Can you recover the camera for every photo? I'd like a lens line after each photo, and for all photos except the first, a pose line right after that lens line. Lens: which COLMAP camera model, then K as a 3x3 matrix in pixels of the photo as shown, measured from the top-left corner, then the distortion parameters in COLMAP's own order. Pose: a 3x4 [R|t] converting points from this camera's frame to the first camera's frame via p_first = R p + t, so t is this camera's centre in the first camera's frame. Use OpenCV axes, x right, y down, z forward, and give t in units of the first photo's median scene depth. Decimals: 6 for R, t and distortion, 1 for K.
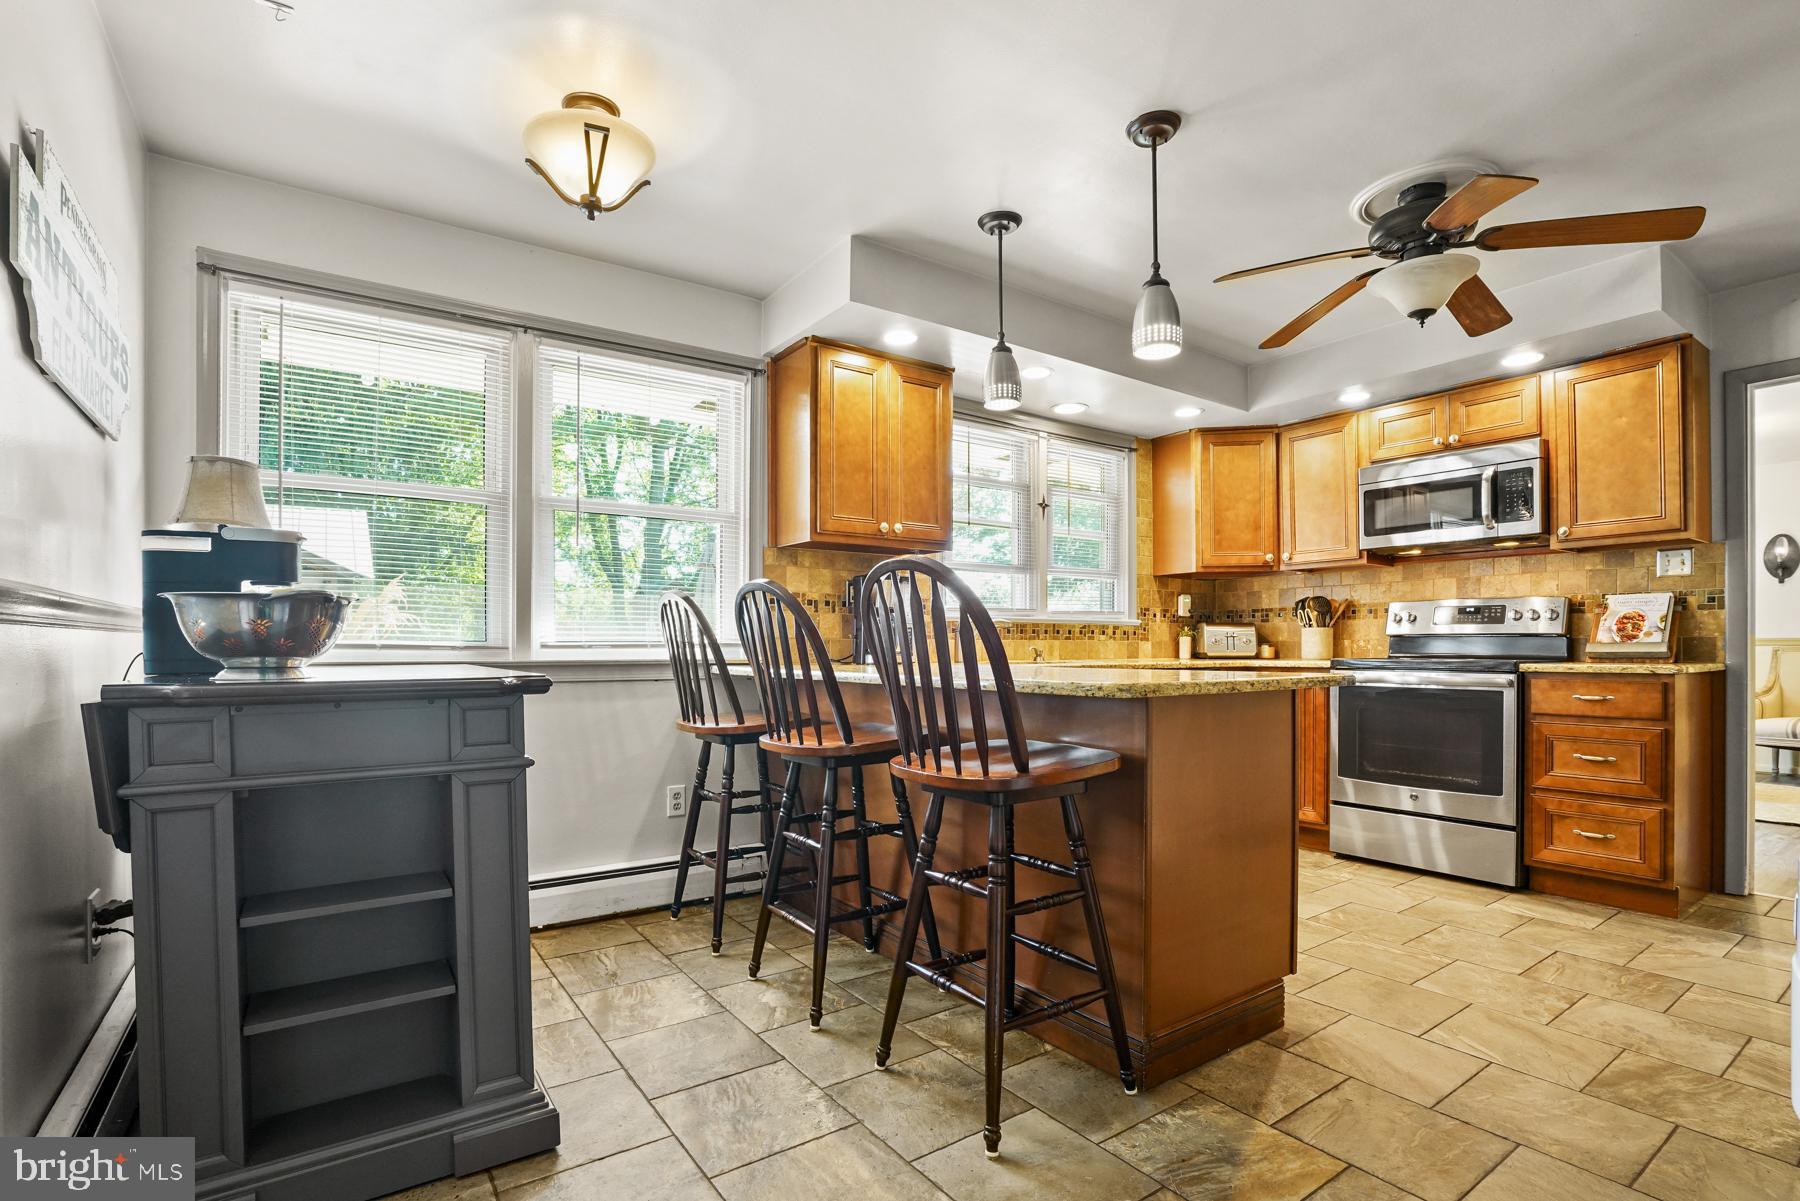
lens RADIAL K [[858.4, 0, 905.8], [0, 858.4, 659.6], [0, 0, 1]] dist [-0.033656, 0.004835]
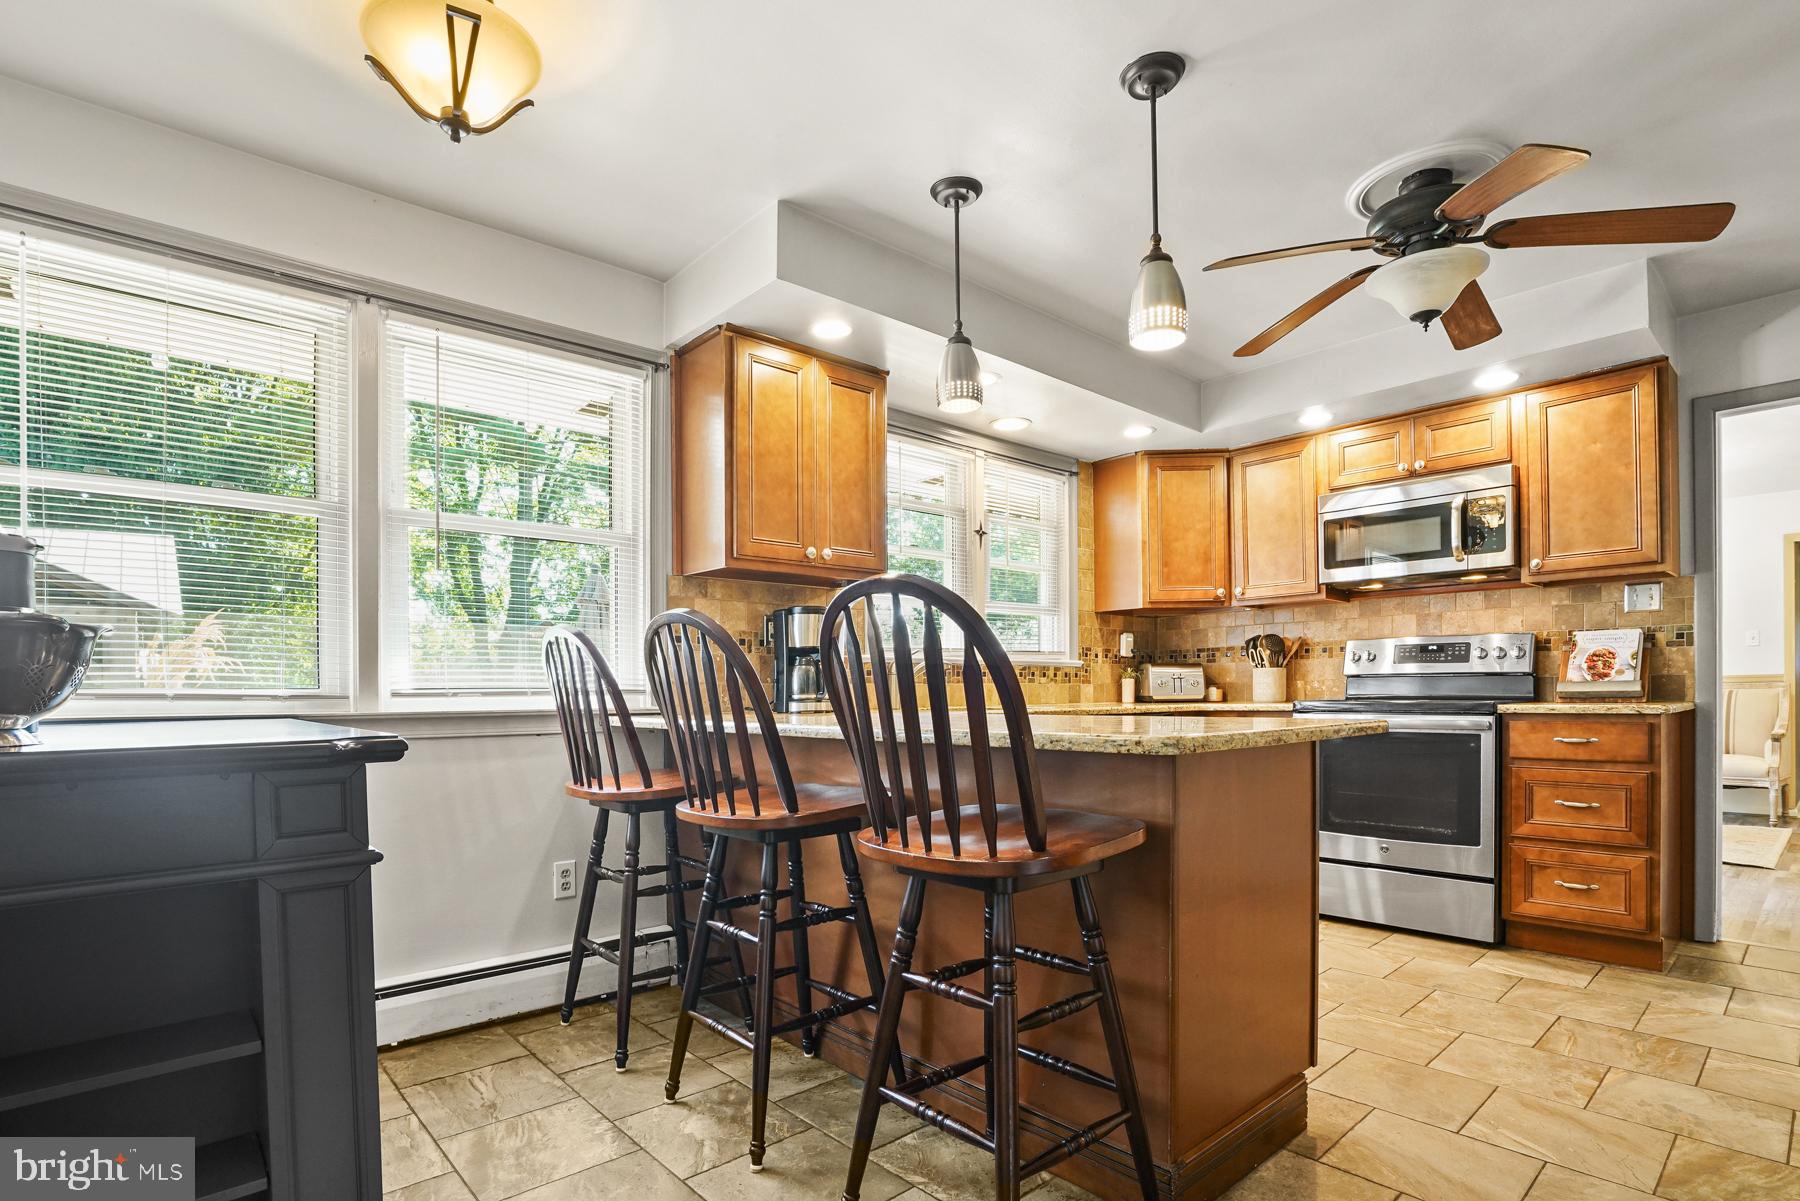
lens RADIAL K [[858.4, 0, 876.7], [0, 858.4, 704.7], [0, 0, 1]] dist [-0.033656, 0.004835]
pose [[0.993501, -0.009614, 0.113418, -0.066109], [0.009561, 0.999954, 0.001013, -0.002719], [-0.113422, 0.000078, 0.993547, 0.158353]]
